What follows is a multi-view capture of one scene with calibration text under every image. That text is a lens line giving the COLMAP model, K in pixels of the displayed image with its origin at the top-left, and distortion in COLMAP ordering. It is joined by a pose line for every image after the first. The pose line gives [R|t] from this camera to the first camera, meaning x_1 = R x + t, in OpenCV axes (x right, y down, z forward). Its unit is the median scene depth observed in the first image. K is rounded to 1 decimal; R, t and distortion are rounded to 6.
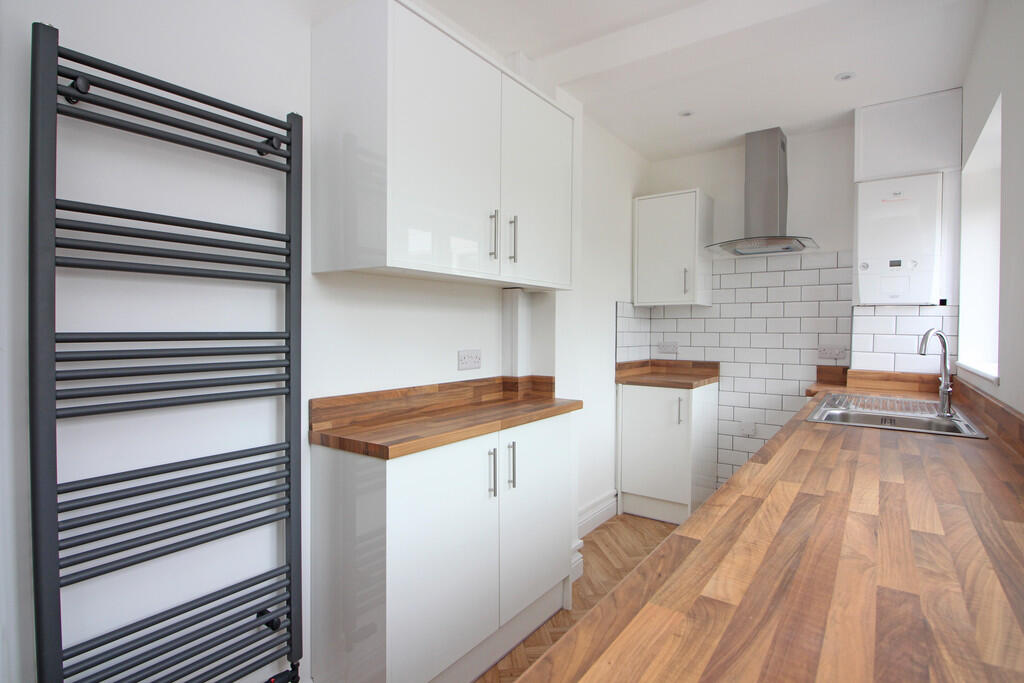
lens RADIAL K [[521.0, 0, 511.8], [0, 521.0, 337.5], [0, 0, 1]] dist [-0.000300, -0.001411]
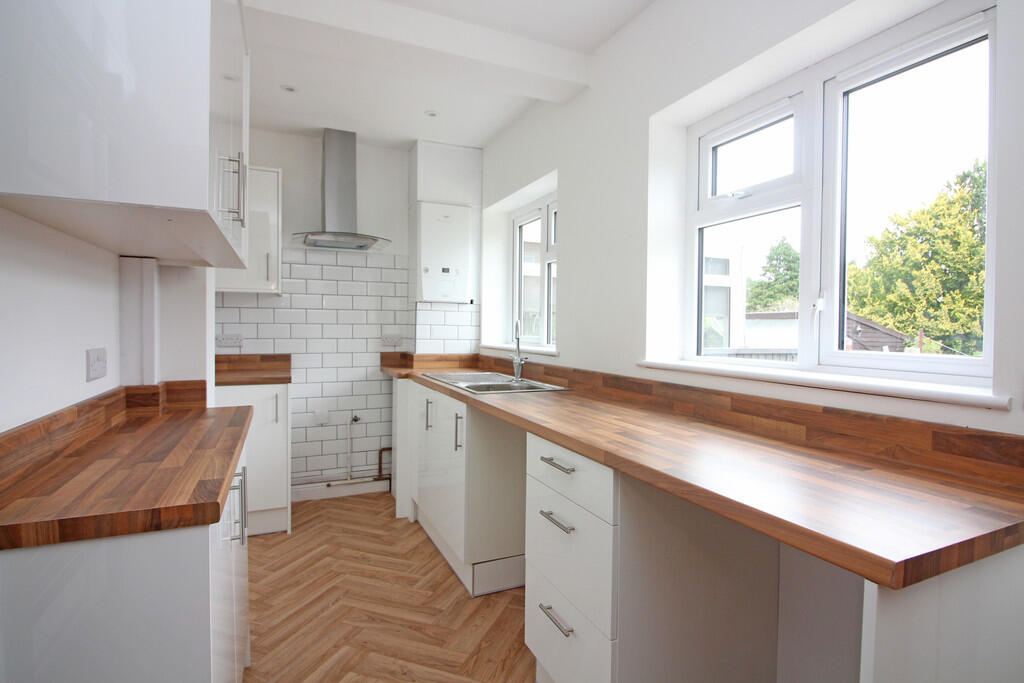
lens RADIAL K [[521.0, 0, 522.6], [0, 521.0, 336.8], [0, 0, 1]] dist [-0.000300, -0.001411]
pose [[0.505294, -0.019034, 0.862737, -0.271520], [0.008124, 0.999817, 0.017300, 0.002125], [-0.862909, -0.001733, 0.505356, 0.170766]]
